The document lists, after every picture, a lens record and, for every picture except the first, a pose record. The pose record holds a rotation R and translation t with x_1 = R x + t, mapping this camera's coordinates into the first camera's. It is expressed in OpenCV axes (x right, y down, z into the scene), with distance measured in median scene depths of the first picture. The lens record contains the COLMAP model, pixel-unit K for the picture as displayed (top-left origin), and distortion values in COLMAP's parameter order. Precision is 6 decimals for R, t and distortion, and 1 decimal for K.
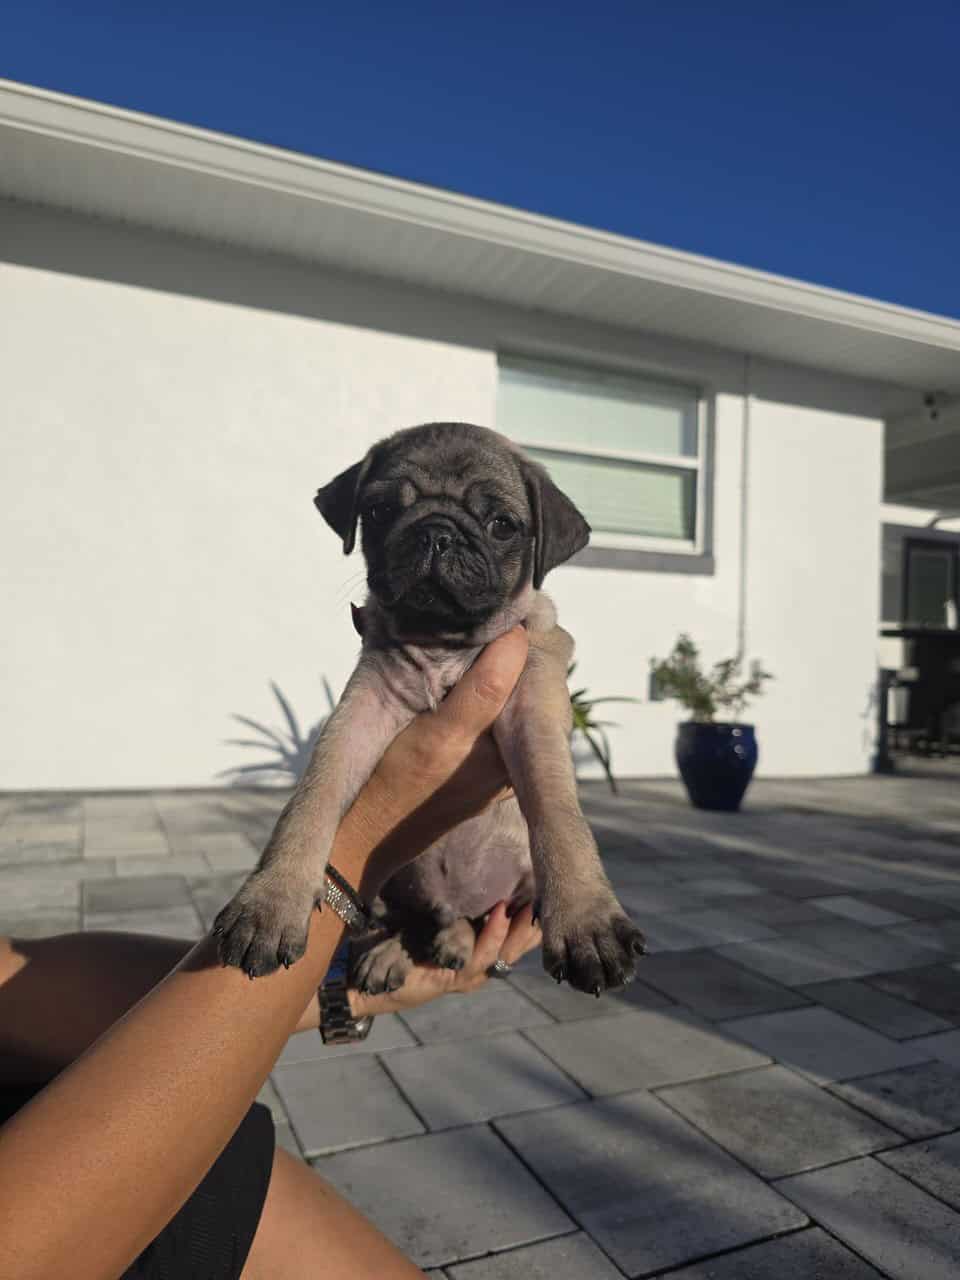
lens RADIAL K [[888.3, 0, 479.4], [0, 888.3, 615.7], [0, 0, 1]] dist [-0.035731, 0.001300]
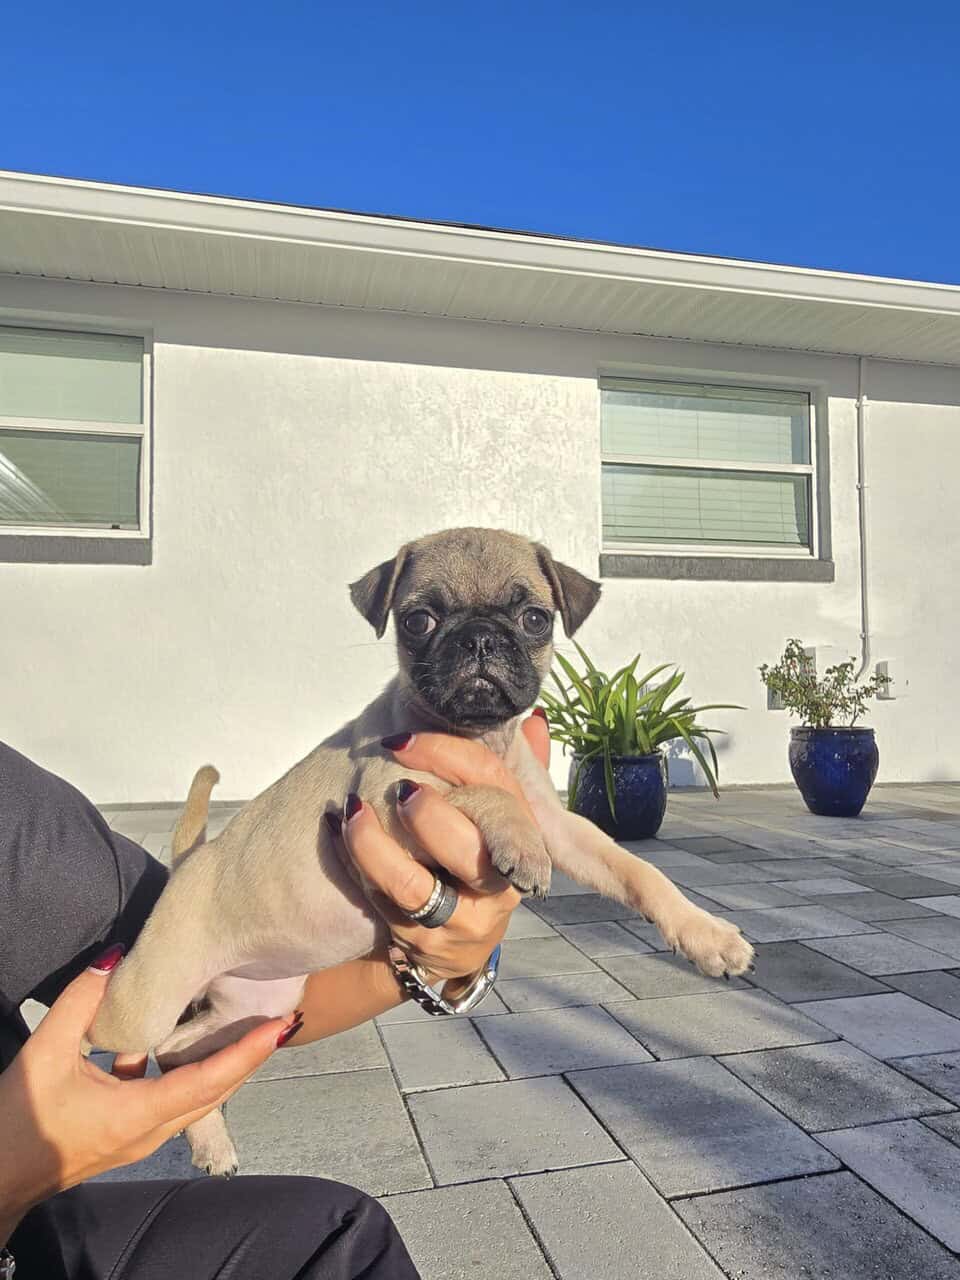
lens RADIAL K [[894.8, 0, 480.0], [0, 894.8, 640.0], [0, 0, 1]] dist [-0.000613, -0.000250]
pose [[0.985067, -0.041387, -0.167121, 0.050538], [0.042121, 0.999112, 0.000846, 0.004201], [0.166938, -0.007873, 0.985936, -0.064223]]
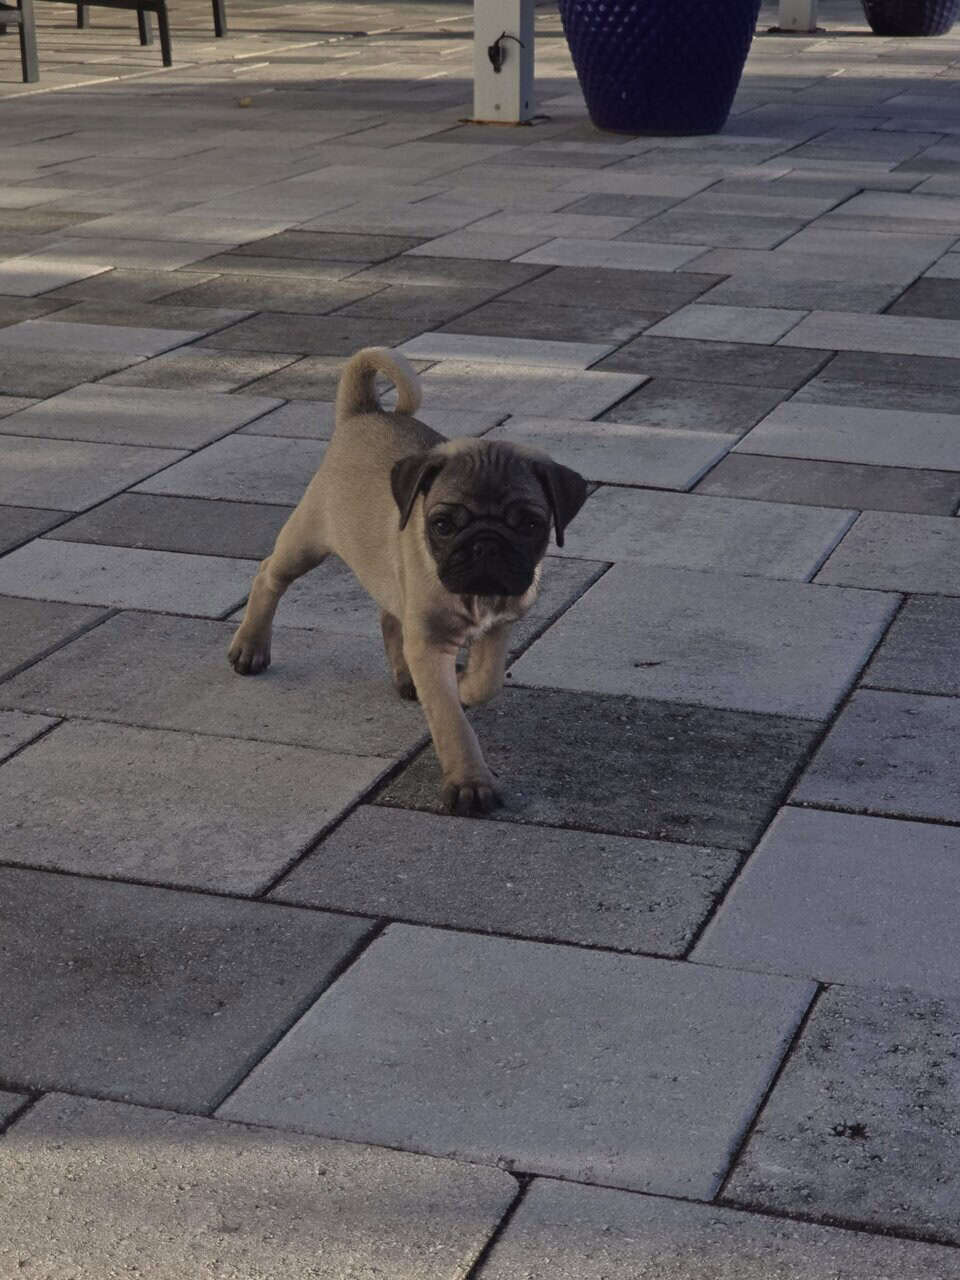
lens RADIAL K [[2527.0, 0, 480.0], [0, 2527.0, 640.0], [0, 0, 1]] dist [0.011333, 0.026164]
pose [[0.677866, -0.243037, 0.693852, -0.099075], [-0.022439, 0.936499, 0.349951, 0.023909], [-0.734843, -0.252790, 0.629367, 0.247698]]
